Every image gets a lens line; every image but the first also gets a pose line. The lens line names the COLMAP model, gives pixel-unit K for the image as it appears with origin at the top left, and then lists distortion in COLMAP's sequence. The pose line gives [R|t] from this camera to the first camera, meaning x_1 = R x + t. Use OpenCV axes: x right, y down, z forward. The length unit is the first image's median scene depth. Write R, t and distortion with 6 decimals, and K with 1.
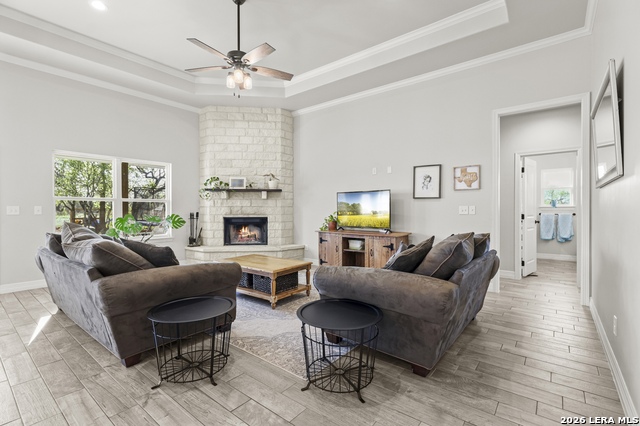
lens RADIAL K [[298.1, 0, 316.5], [0, 298.1, 207.9], [0, 0, 1]] dist [0.003047, -0.000133]
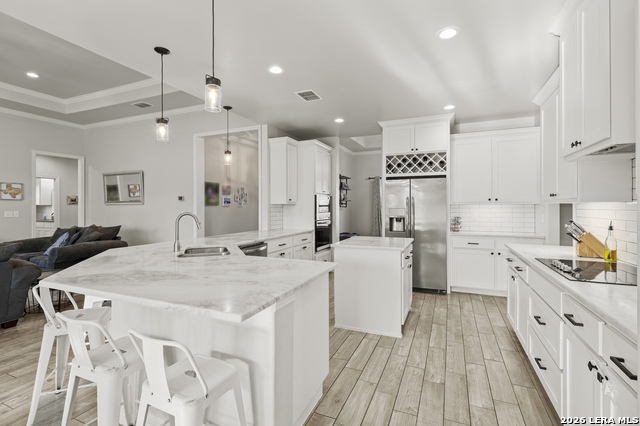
lens RADIAL K [[298.1, 0, 321.1], [0, 298.1, 207.0], [0, 0, 1]] dist [0.003047, -0.000133]
pose [[-0.264191, 0.000165, 0.964470, -0.891541], [-0.005518, 0.999983, -0.001682, -0.022914], [-0.964455, -0.005766, -0.264185, -0.026099]]
